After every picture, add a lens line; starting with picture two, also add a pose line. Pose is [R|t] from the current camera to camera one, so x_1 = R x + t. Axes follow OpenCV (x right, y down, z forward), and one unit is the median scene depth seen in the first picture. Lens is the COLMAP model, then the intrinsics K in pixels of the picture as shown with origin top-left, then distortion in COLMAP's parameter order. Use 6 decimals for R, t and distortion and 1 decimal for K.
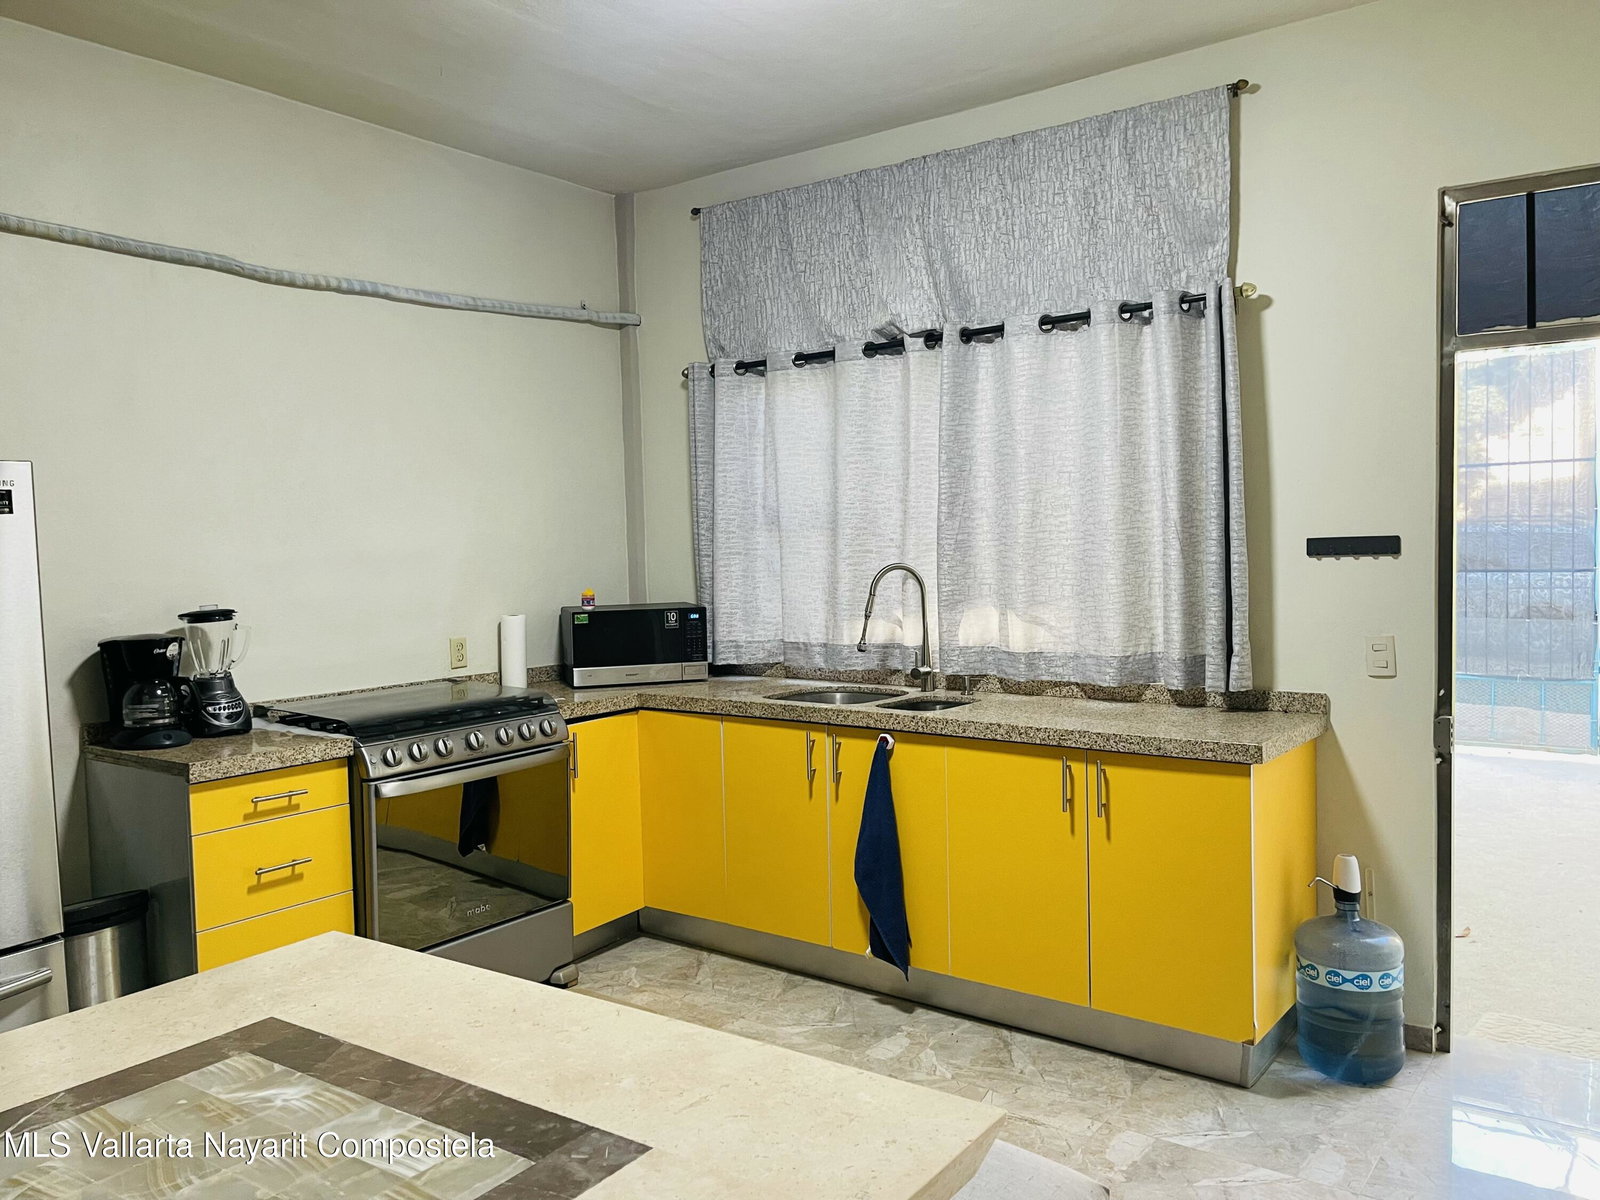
lens RADIAL K [[1196.3, 0, 800.0], [0, 1196.3, 600.0], [0, 0, 1]] dist [0.083227, -0.107616]
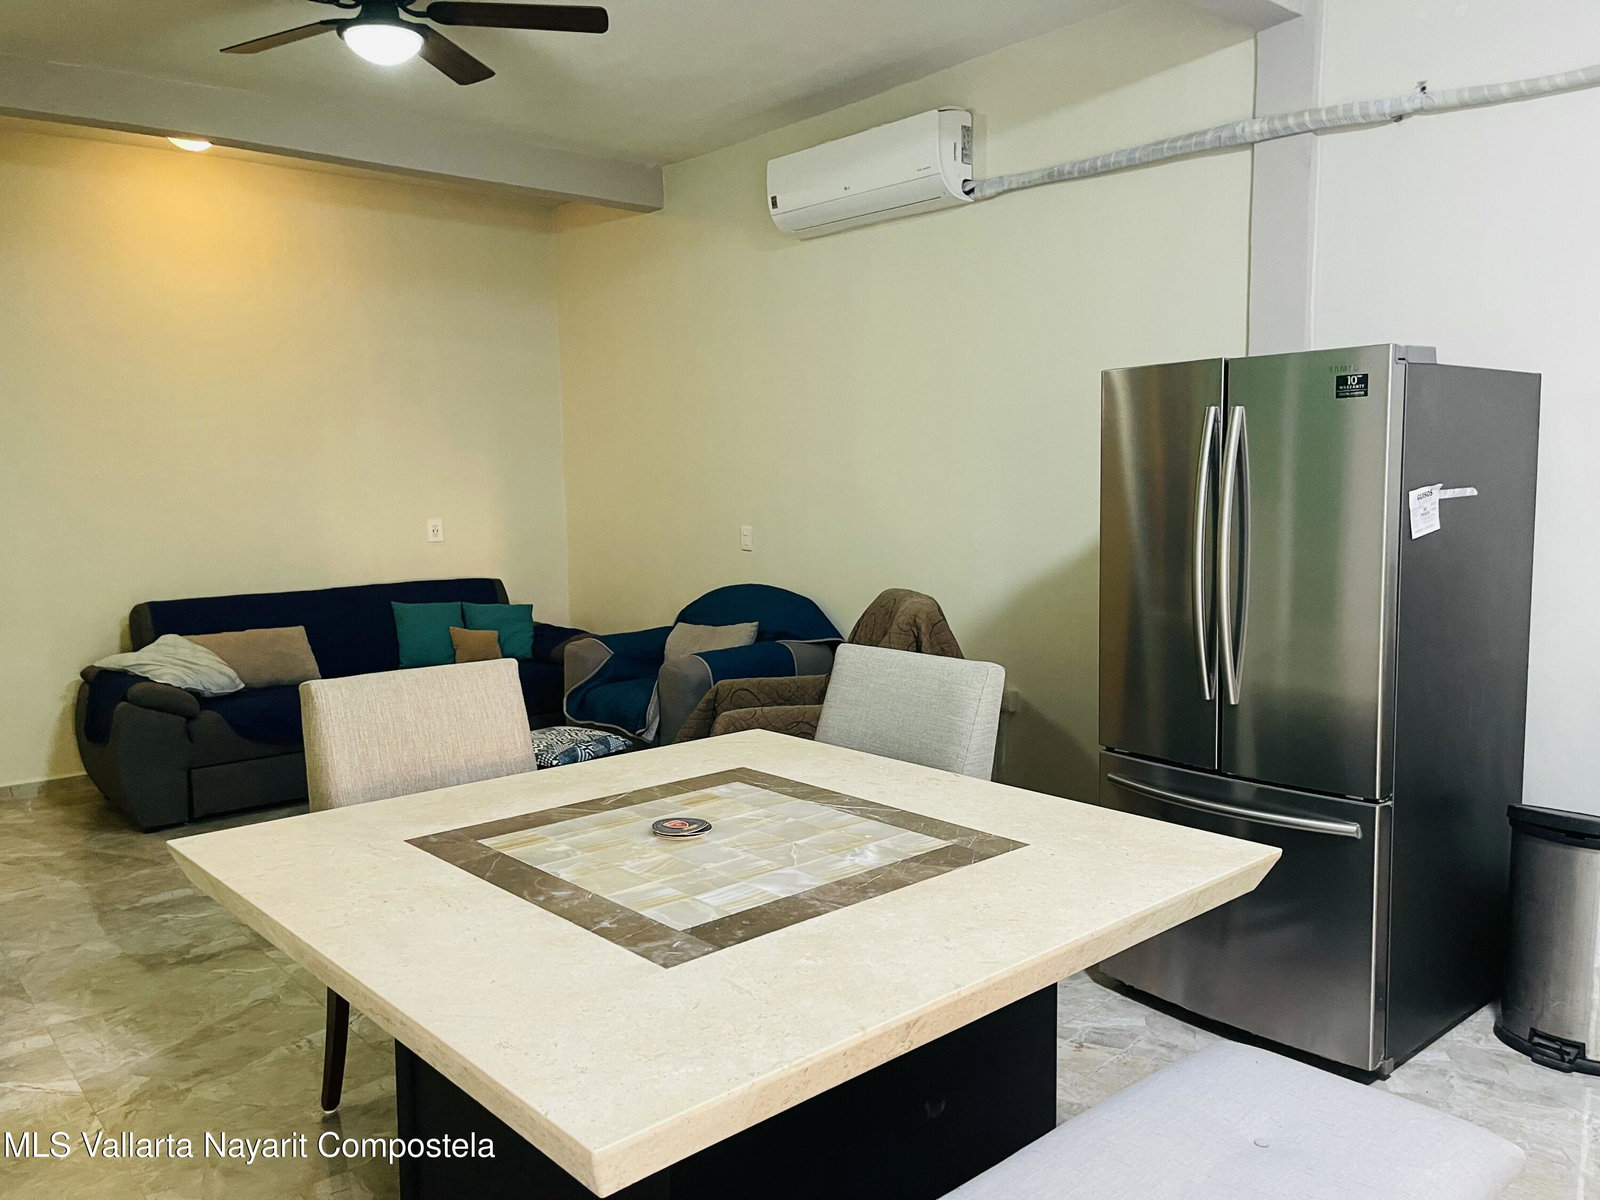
lens RADIAL K [[1196.3, 0, 800.0], [0, 1196.3, 600.0], [0, 0, 1]] dist [0.083227, -0.107616]
pose [[-0.190144, 0.132191, -0.972816, 0.703035], [-0.035842, 0.989298, 0.141436, -0.036682], [0.981102, 0.061761, -0.183371, 1.026111]]
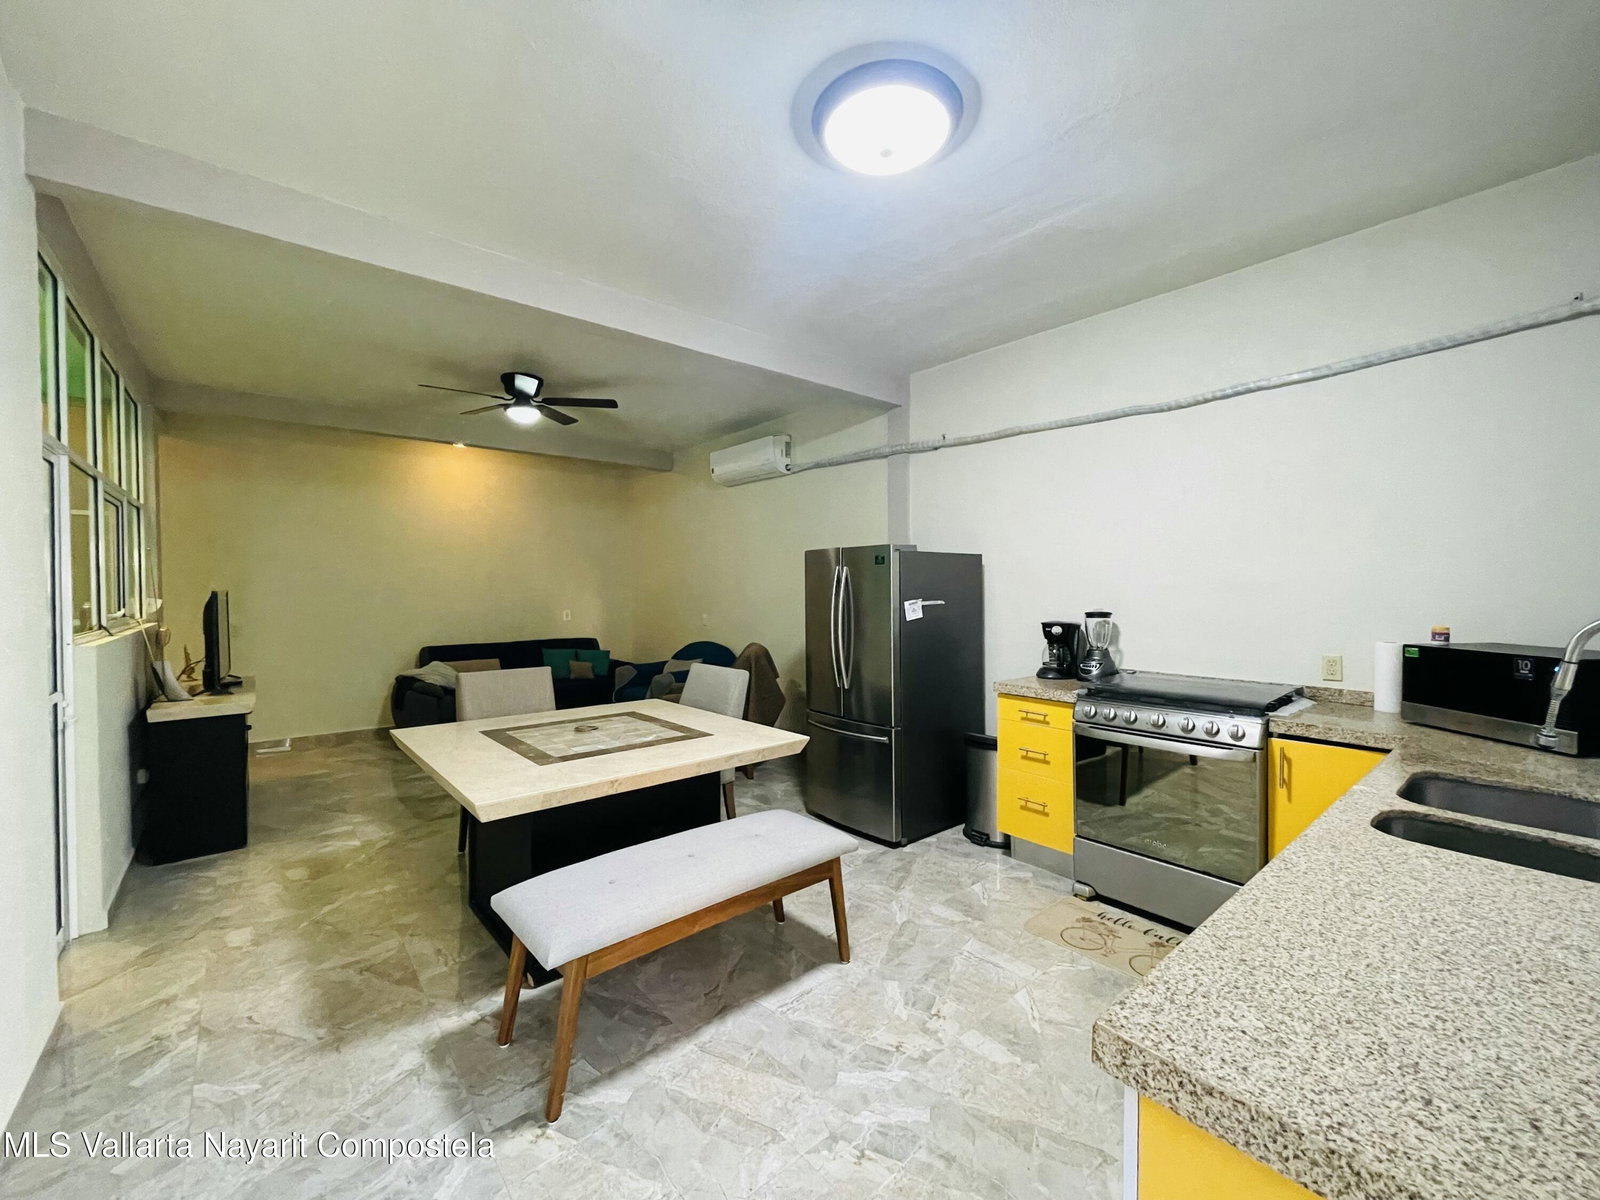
lens RADIAL K [[635.6, 0, 800.0], [0, 635.6, 600.0], [0, 0, 1]] dist [0.000214, -0.000160]
pose [[-0.199809, 0.043074, -0.978888, 1.066395], [-0.046448, 0.997494, 0.053374, -0.079428], [0.978733, 0.056132, -0.197307, 1.553587]]
